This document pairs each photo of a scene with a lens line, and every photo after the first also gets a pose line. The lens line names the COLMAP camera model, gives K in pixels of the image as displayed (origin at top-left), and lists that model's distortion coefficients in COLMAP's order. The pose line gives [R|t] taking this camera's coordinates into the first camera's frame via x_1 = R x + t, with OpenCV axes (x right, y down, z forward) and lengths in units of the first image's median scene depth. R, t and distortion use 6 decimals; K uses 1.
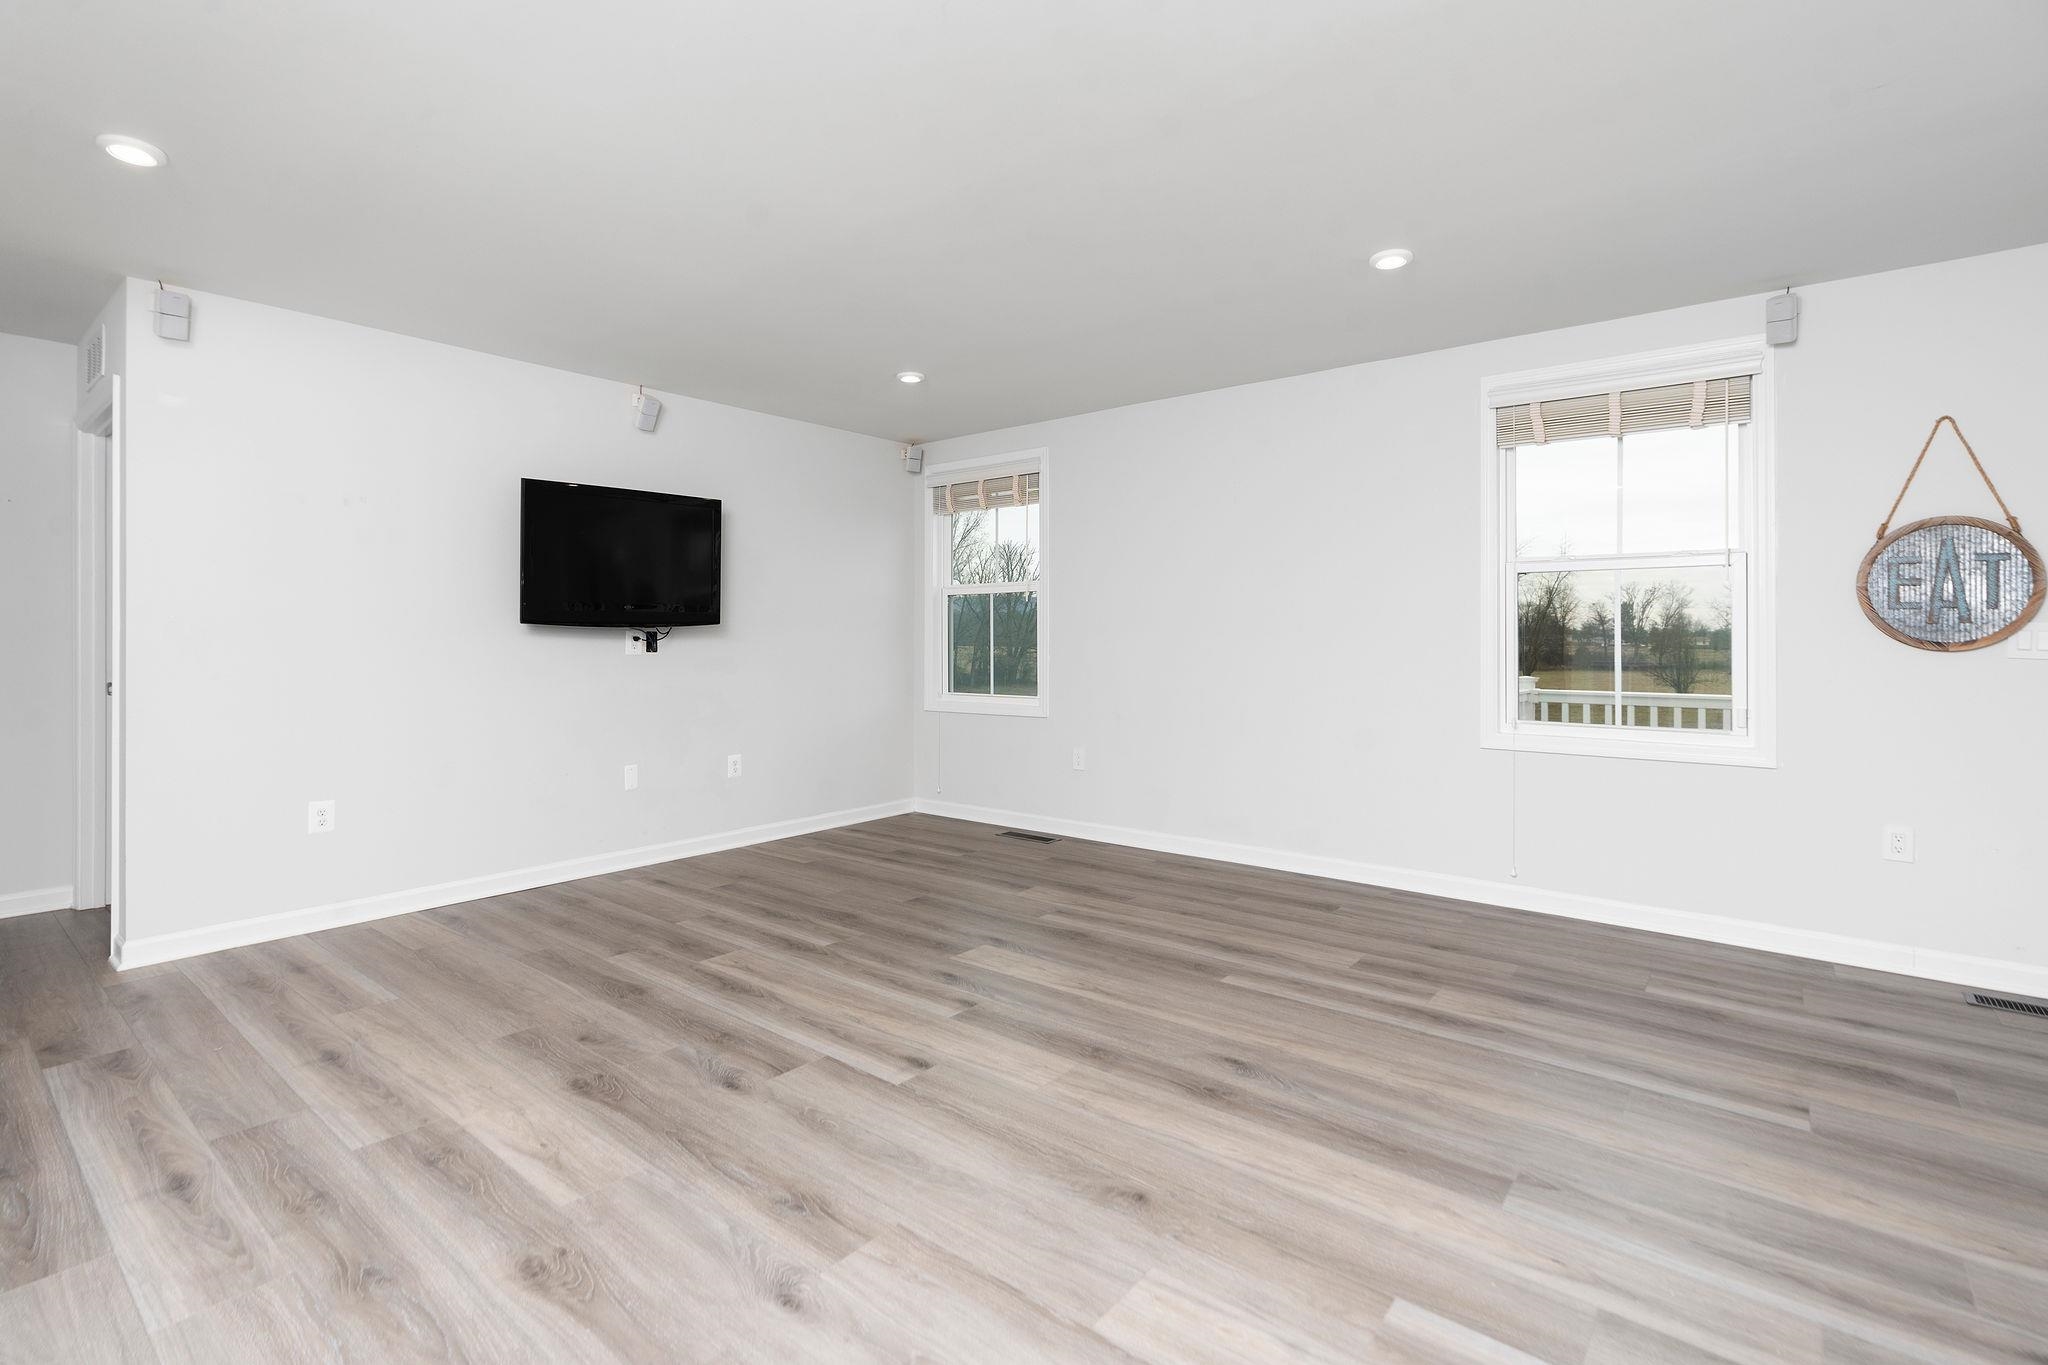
lens RADIAL K [[948.6, 0, 1010.4], [0, 948.6, 636.4], [0, 0, 1]] dist [-0.007549, 0.001681]
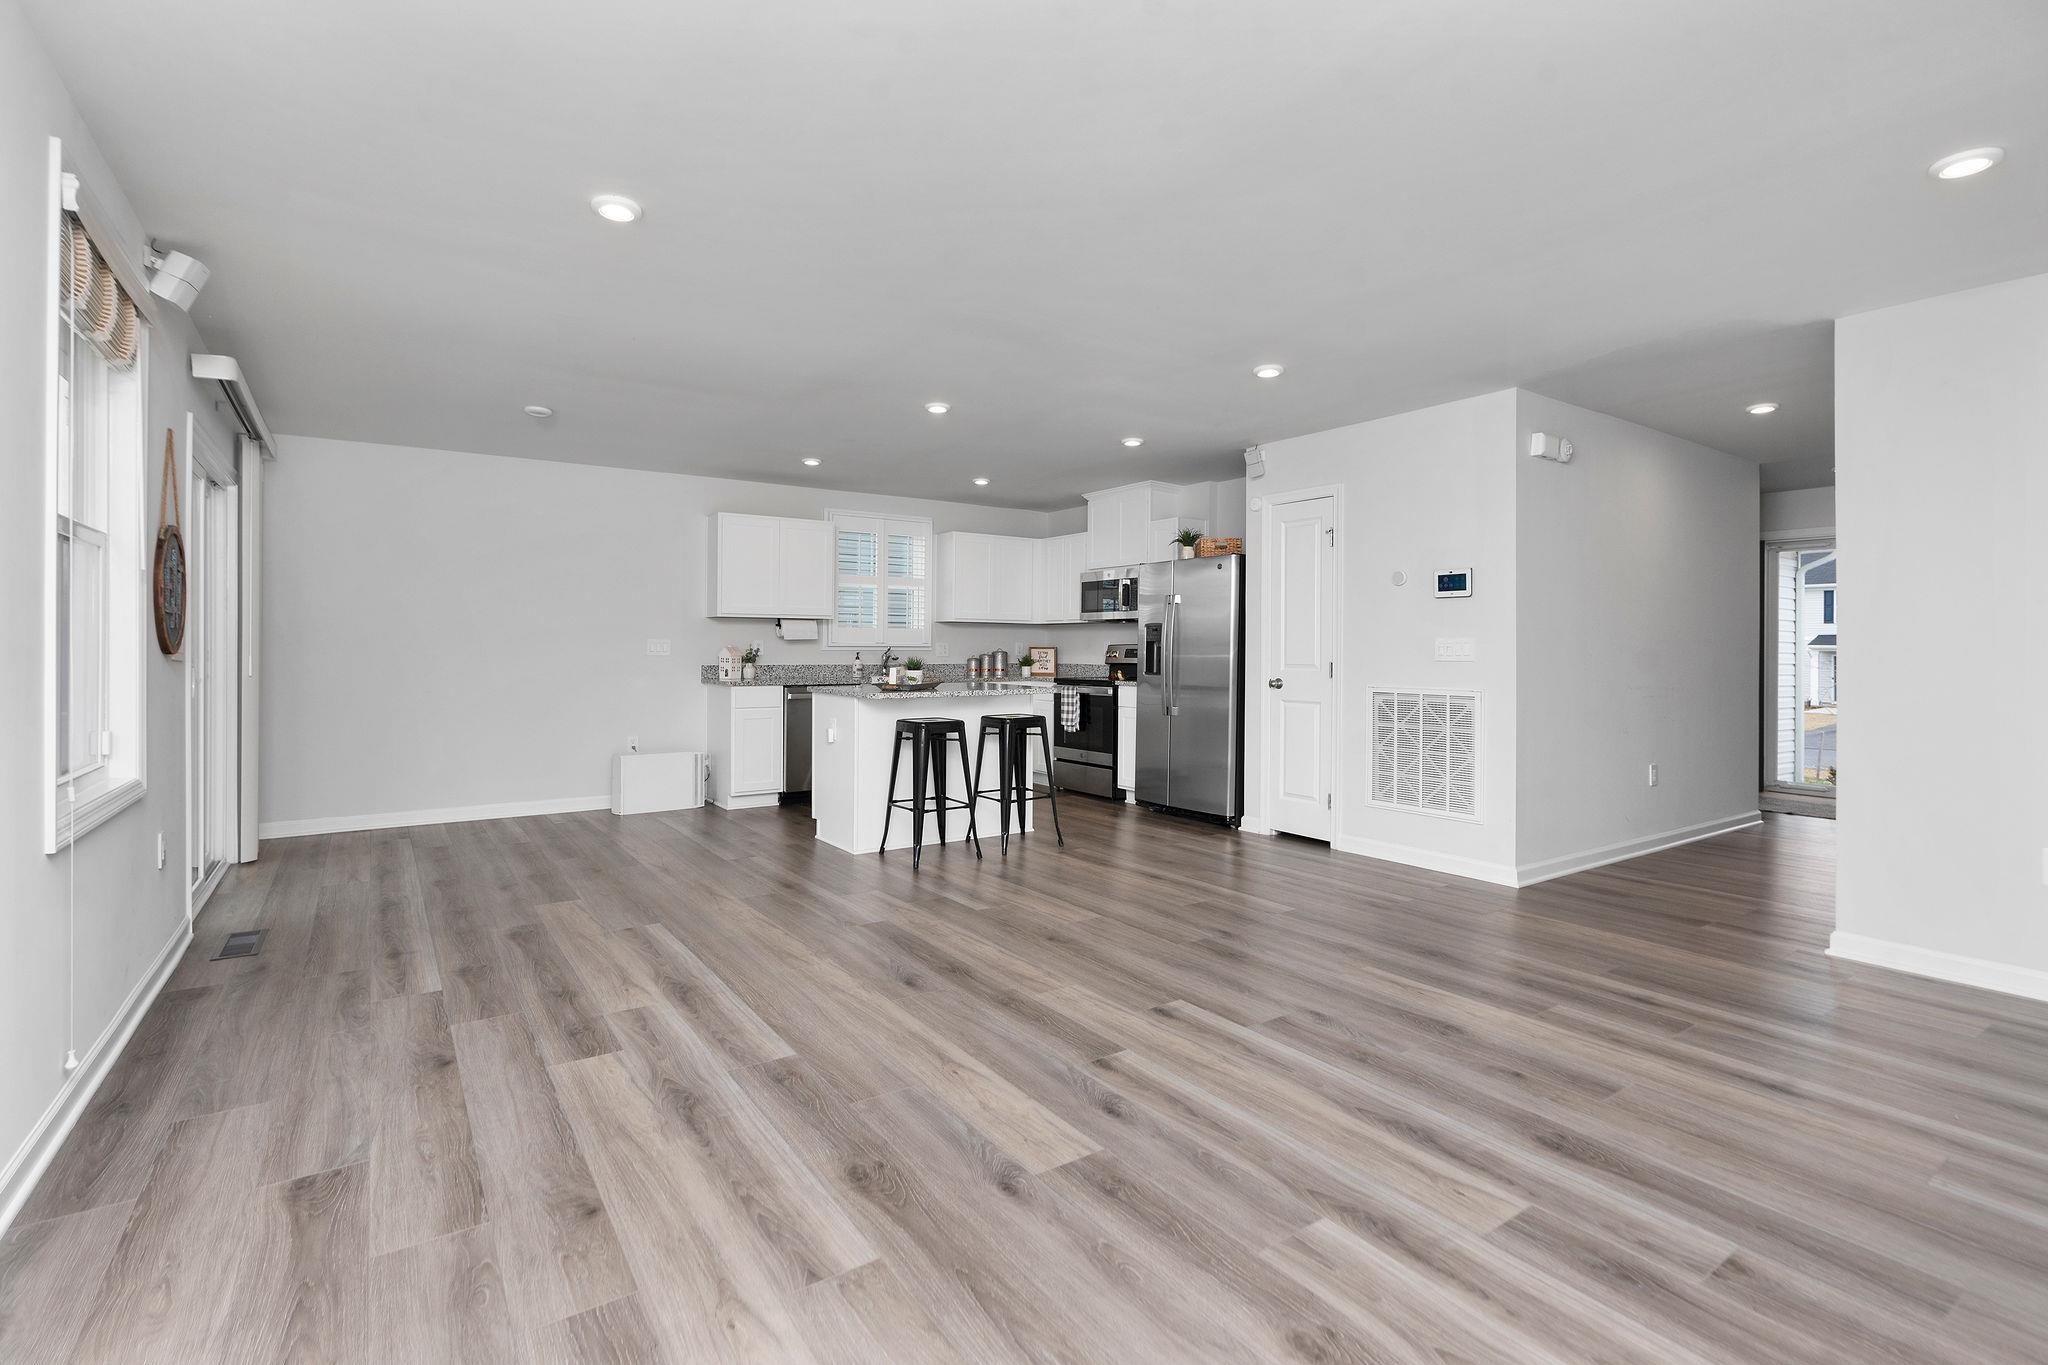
lens RADIAL K [[948.6, 0, 1010.7], [0, 948.6, 653.5], [0, 0, 1]] dist [-0.007549, 0.001681]
pose [[-0.960409, -0.007193, 0.278500, -0.188931], [-0.005509, 0.999962, 0.006830, 0.001890], [-0.278539, 0.005025, -0.960412, 1.713688]]
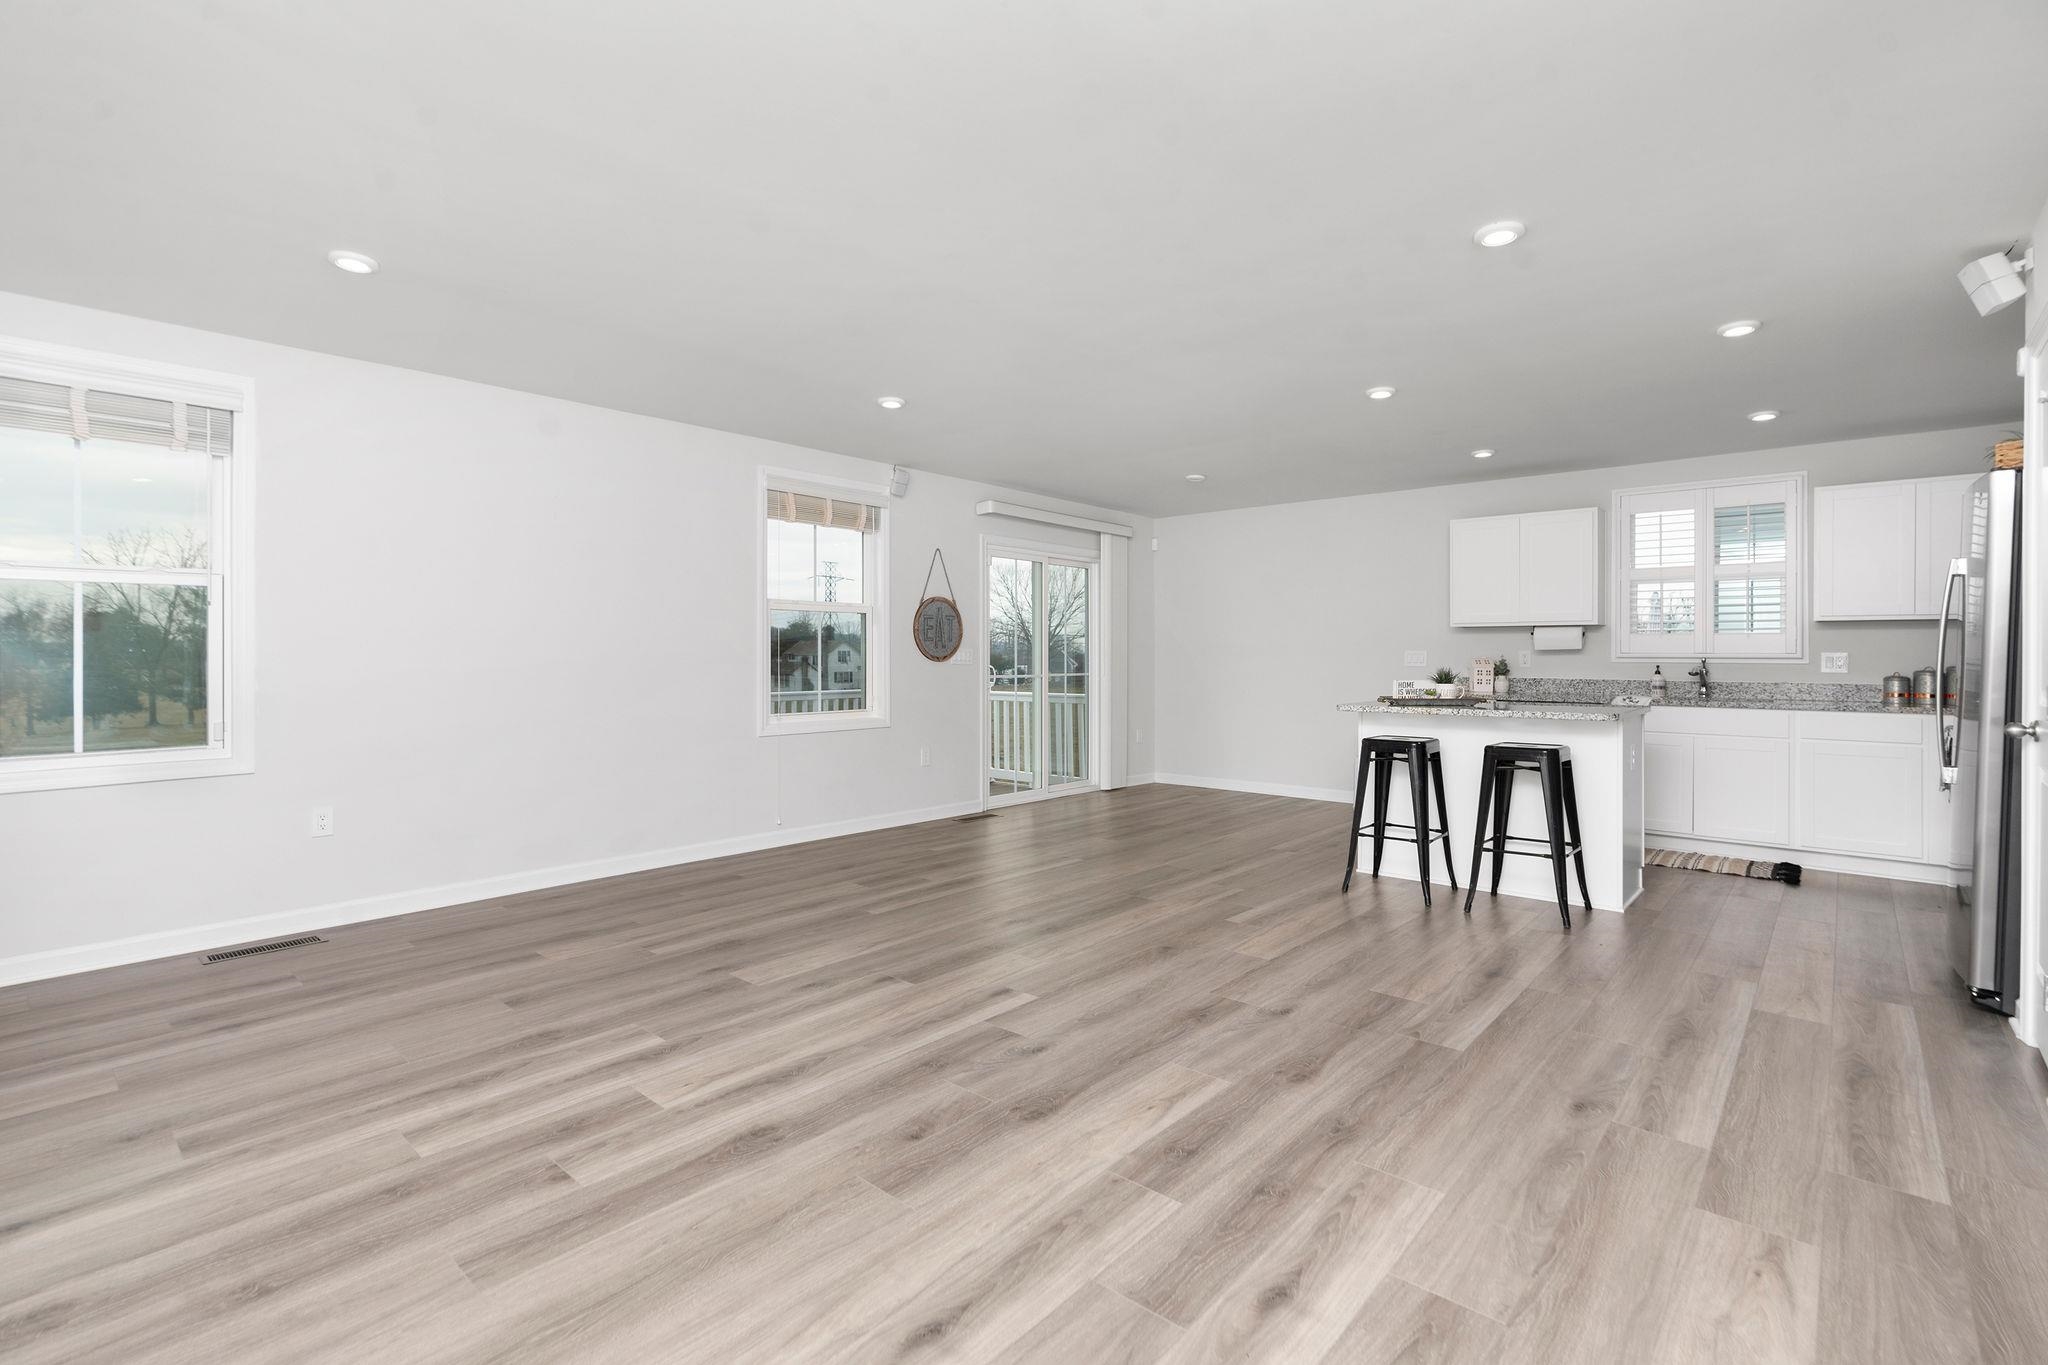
lens RADIAL K [[948.6, 0, 1007.3], [0, 948.6, 651.1], [0, 0, 1]] dist [-0.007549, 0.001681]
pose [[0.044649, 0.004744, 0.998991, -1.074464], [-0.002426, 0.999986, -0.004641, 0.001528], [-0.999000, -0.002216, 0.044660, 0.740908]]
